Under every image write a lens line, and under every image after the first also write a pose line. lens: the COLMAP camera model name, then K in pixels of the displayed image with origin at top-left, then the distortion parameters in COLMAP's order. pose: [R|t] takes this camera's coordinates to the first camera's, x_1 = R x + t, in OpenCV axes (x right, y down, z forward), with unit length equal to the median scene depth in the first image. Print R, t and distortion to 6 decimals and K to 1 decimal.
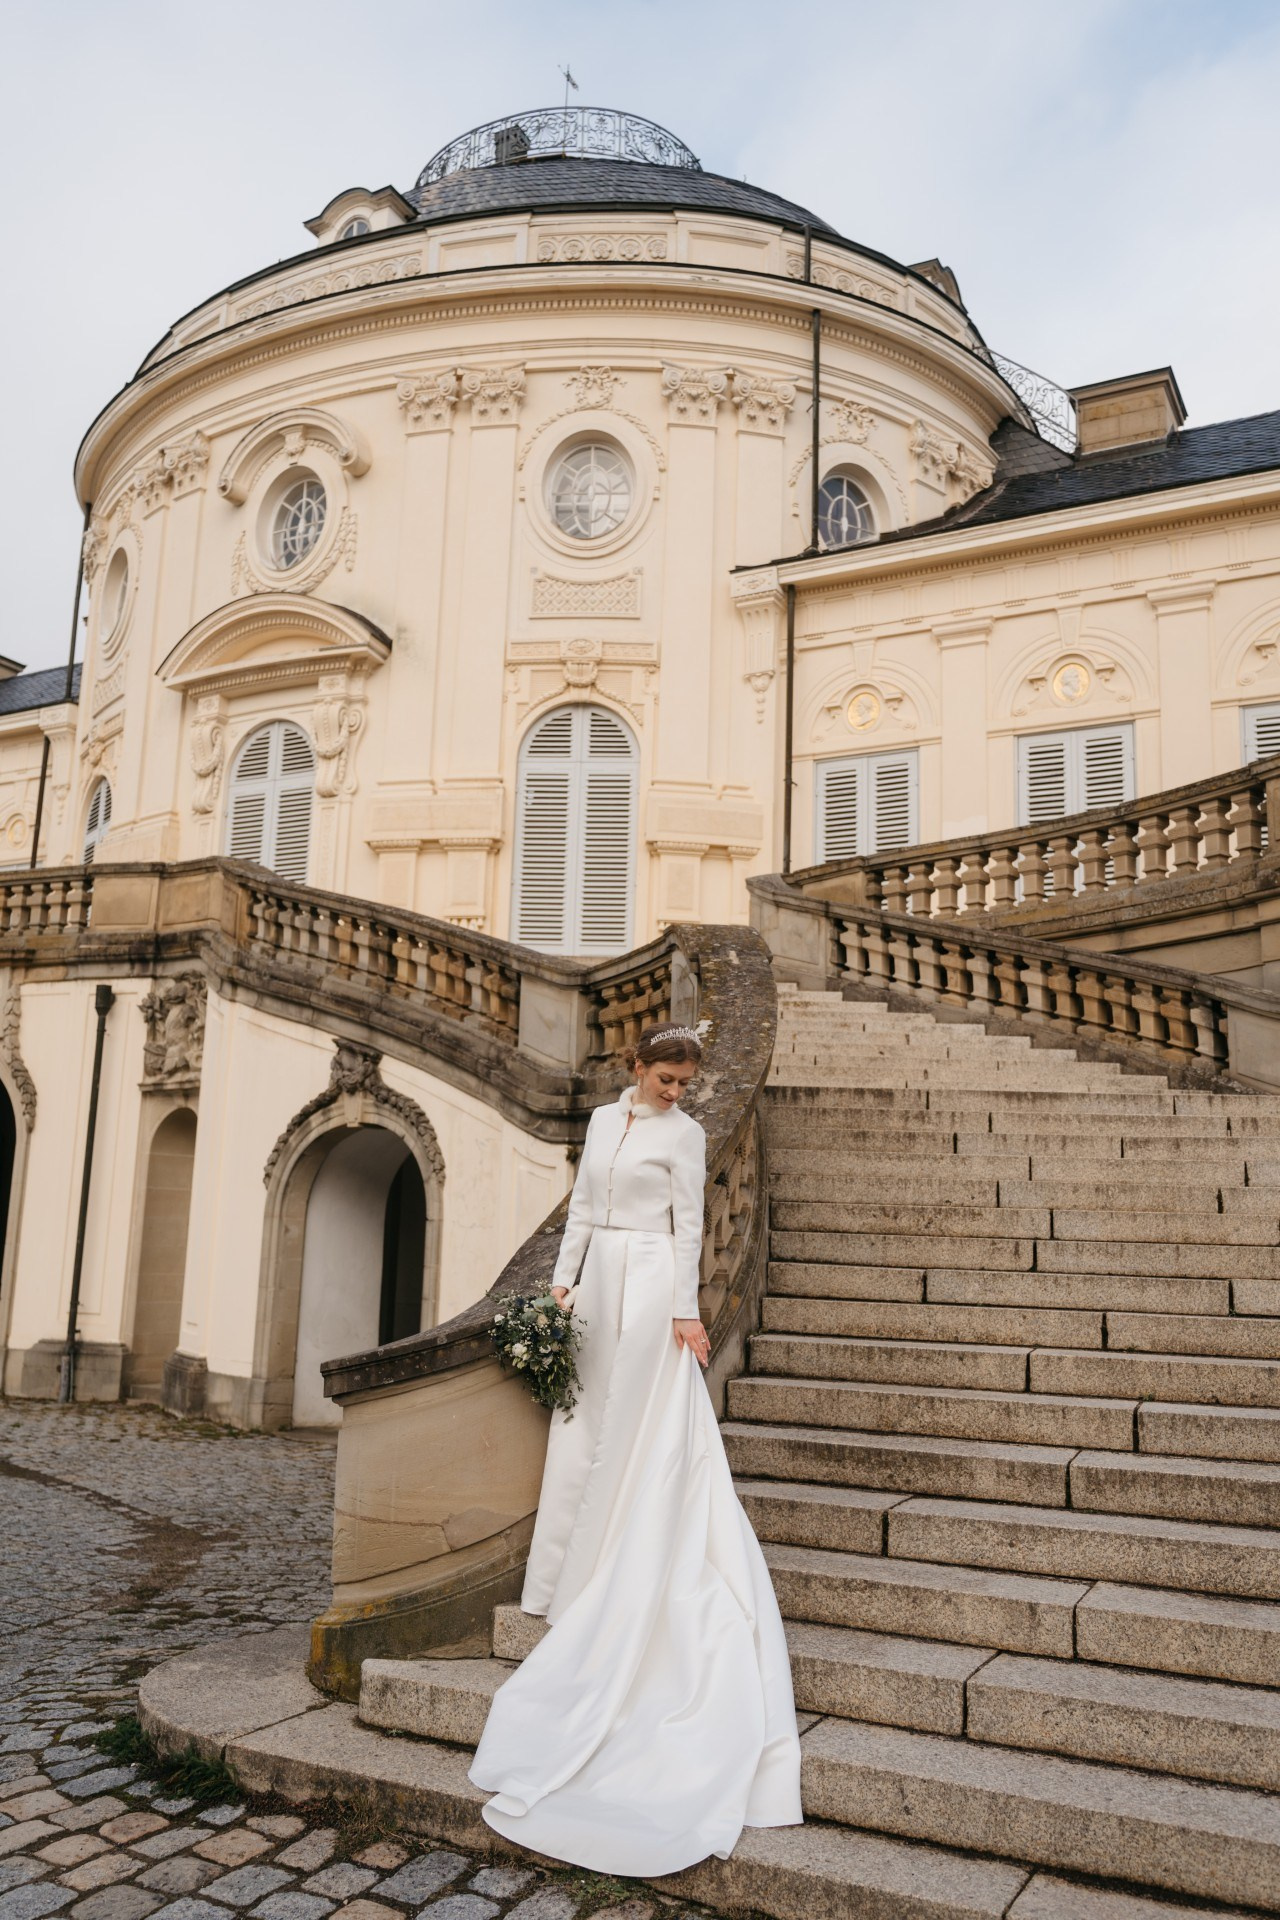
lens RADIAL K [[1523.7, 0, 649.9], [0, 1523.7, 960.9], [0, 0, 1]] dist [-0.003837, 0.000717]
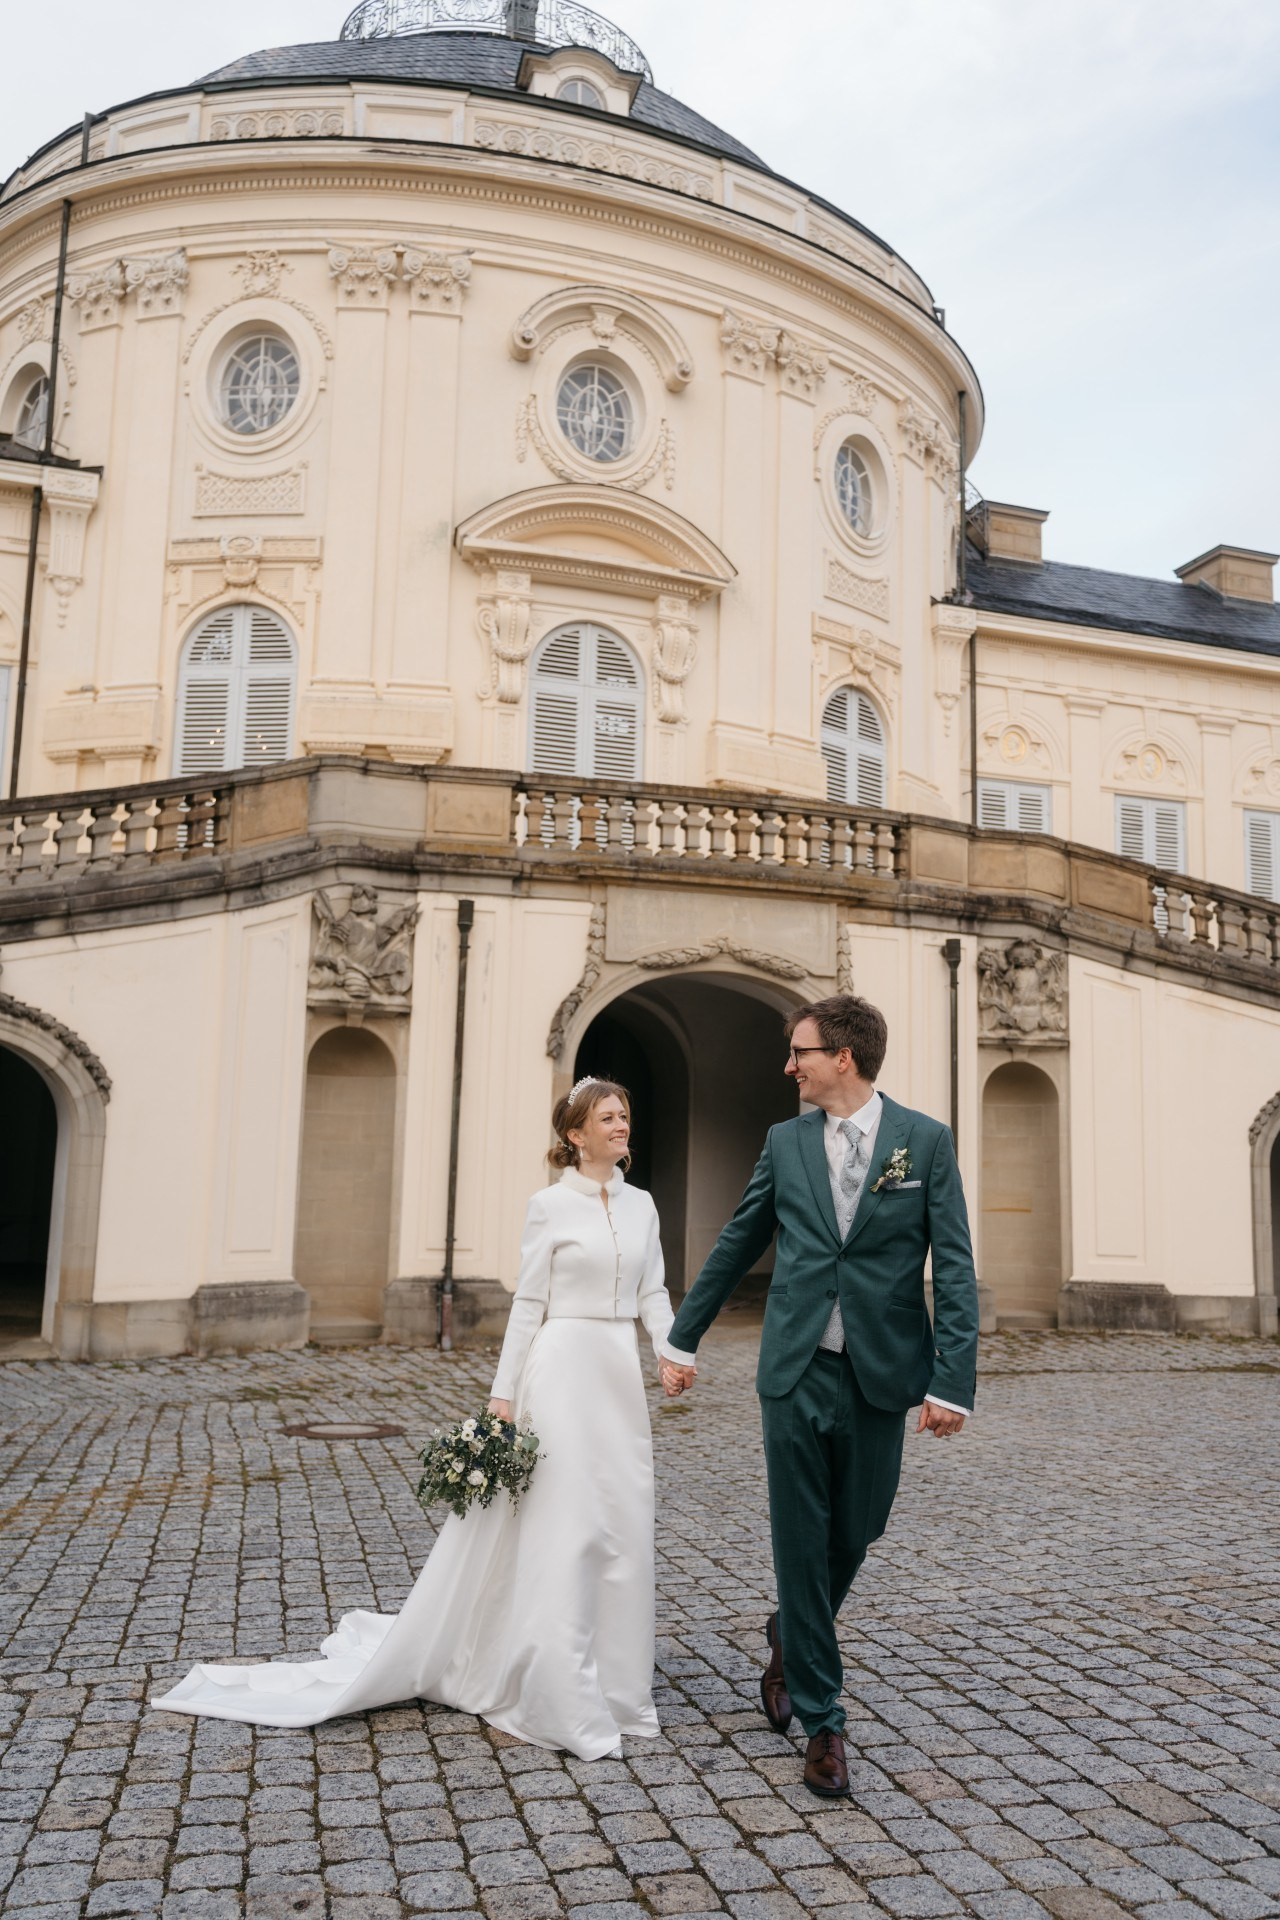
lens RADIAL K [[1491.8, 0, 584.3], [0, 1491.8, 960.2], [0, 0, 1]] dist [0.003027, -0.002131]
pose [[0.707046, 0.082284, 0.702364, -1.598735], [-0.138354, 0.990109, 0.023282, 0.053178], [-0.693501, -0.113636, 0.711437, 0.576311]]
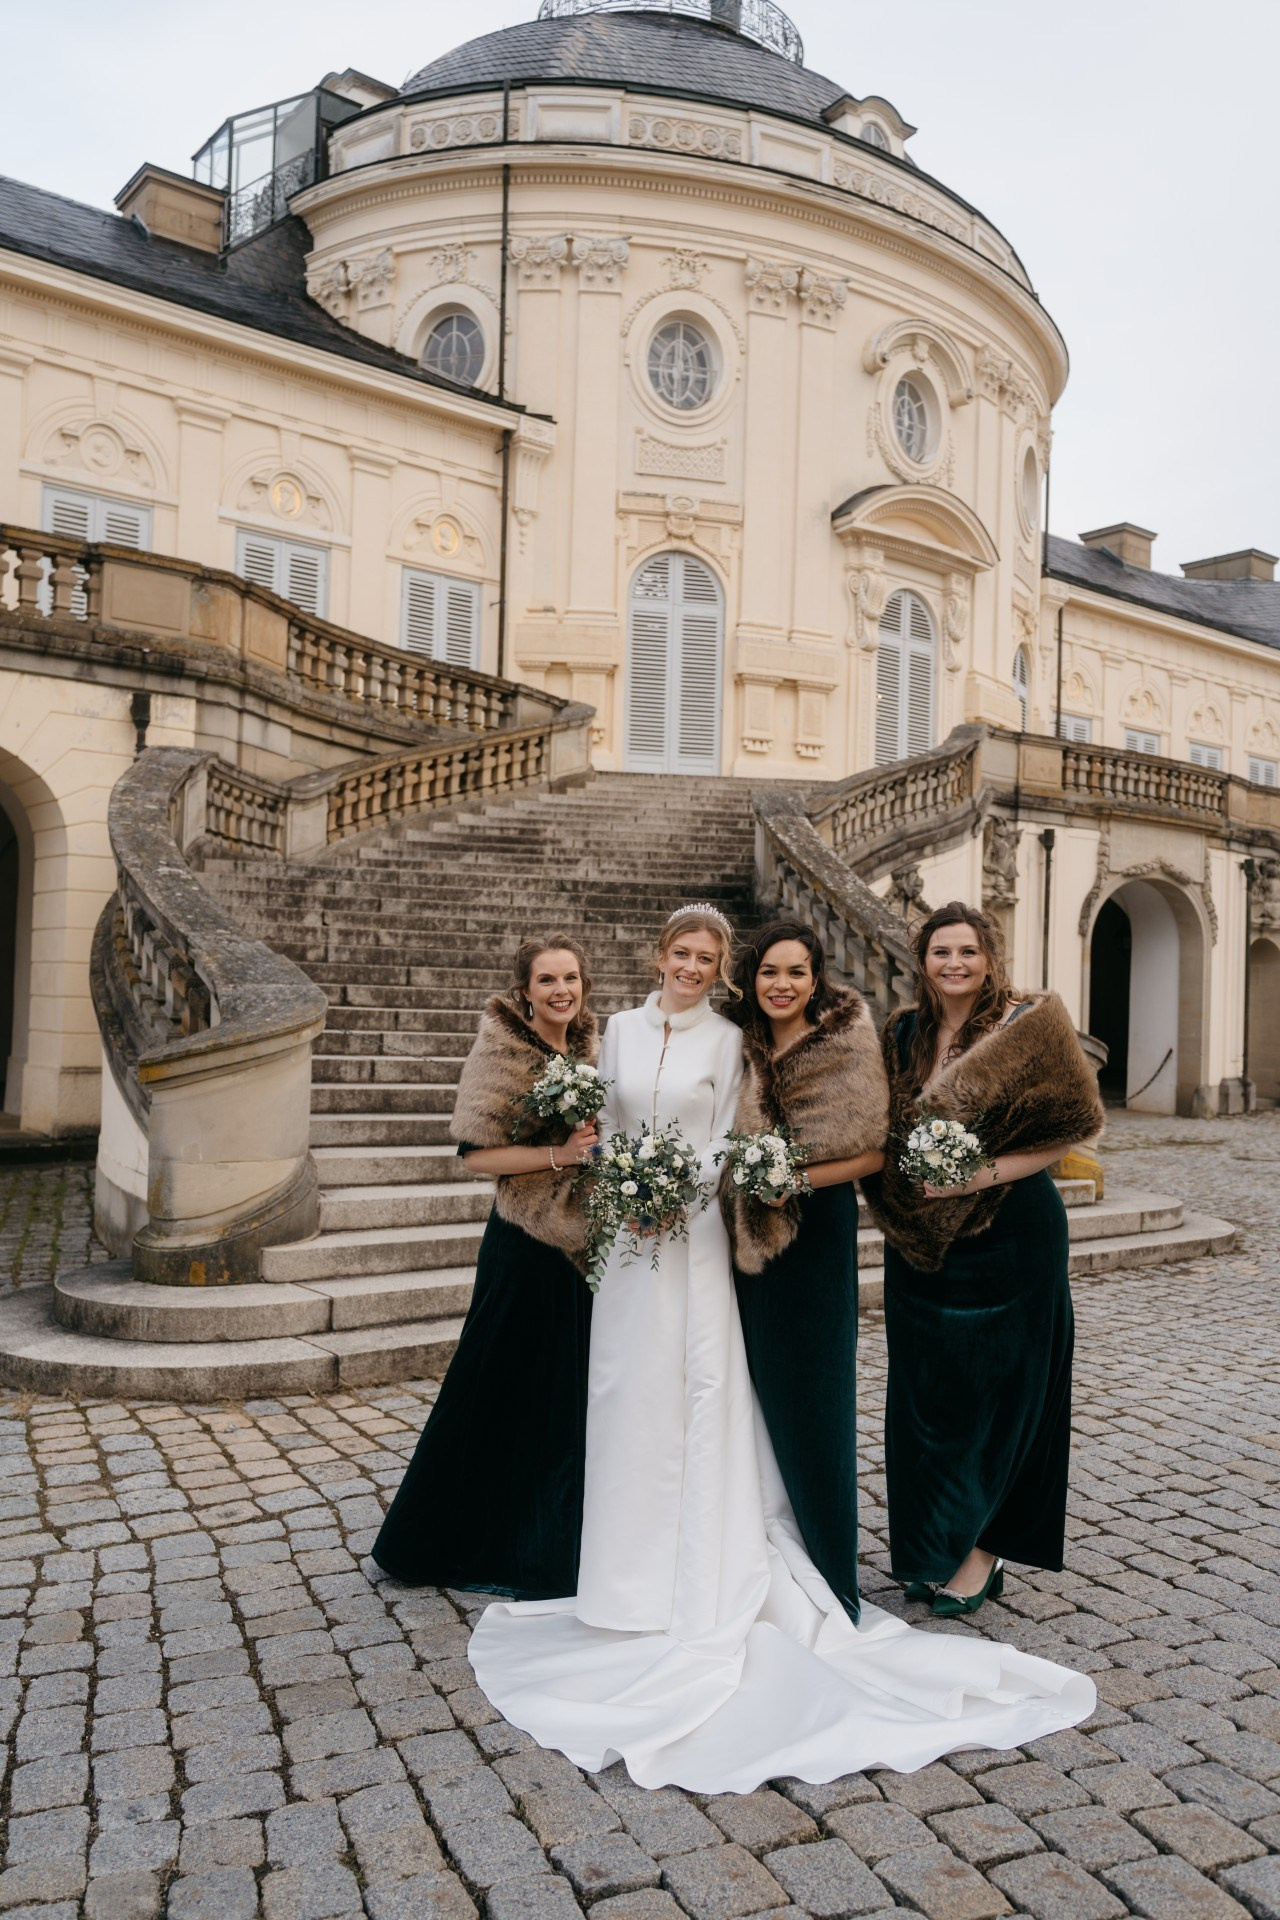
lens RADIAL K [[1531.9, 0, 559.7], [0, 1531.9, 938.9], [0, 0, 1]] dist [0.007185, 0.006427]
pose [[0.432604, 0.016440, 0.901434, -2.690744], [-0.189601, 0.979134, 0.073134, 0.149504], [-0.881422, -0.202551, 0.426694, 1.196983]]
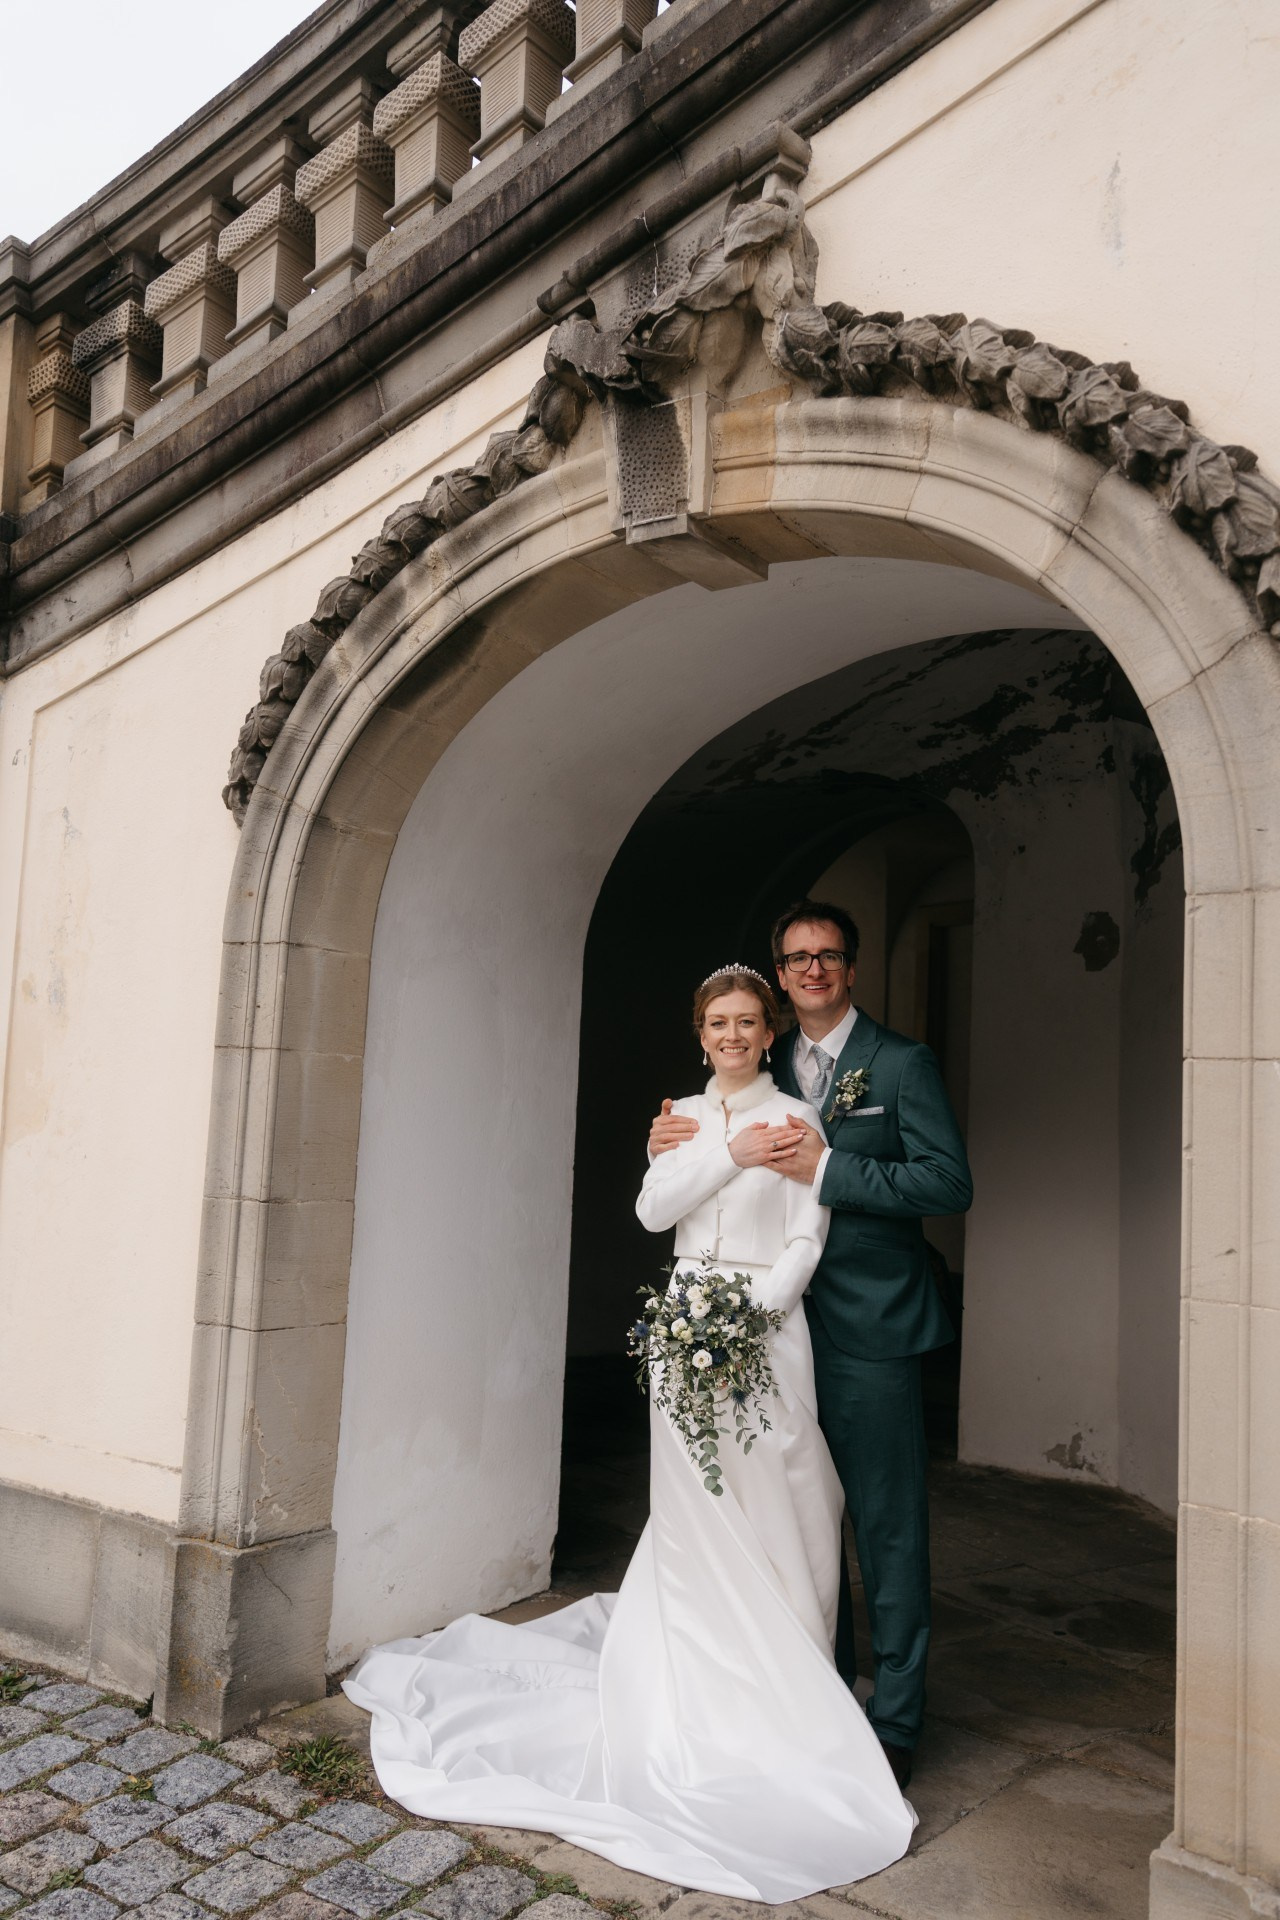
lens RADIAL K [[1523.7, 0, 649.9], [0, 1523.7, 960.9], [0, 0, 1]] dist [-0.003837, 0.000717]
pose [[0.907181, -0.031121, -0.419588, -1.104939], [0.056705, 0.997206, 0.048637, 0.235916], [0.416902, -0.067915, 0.906411, 1.316547]]
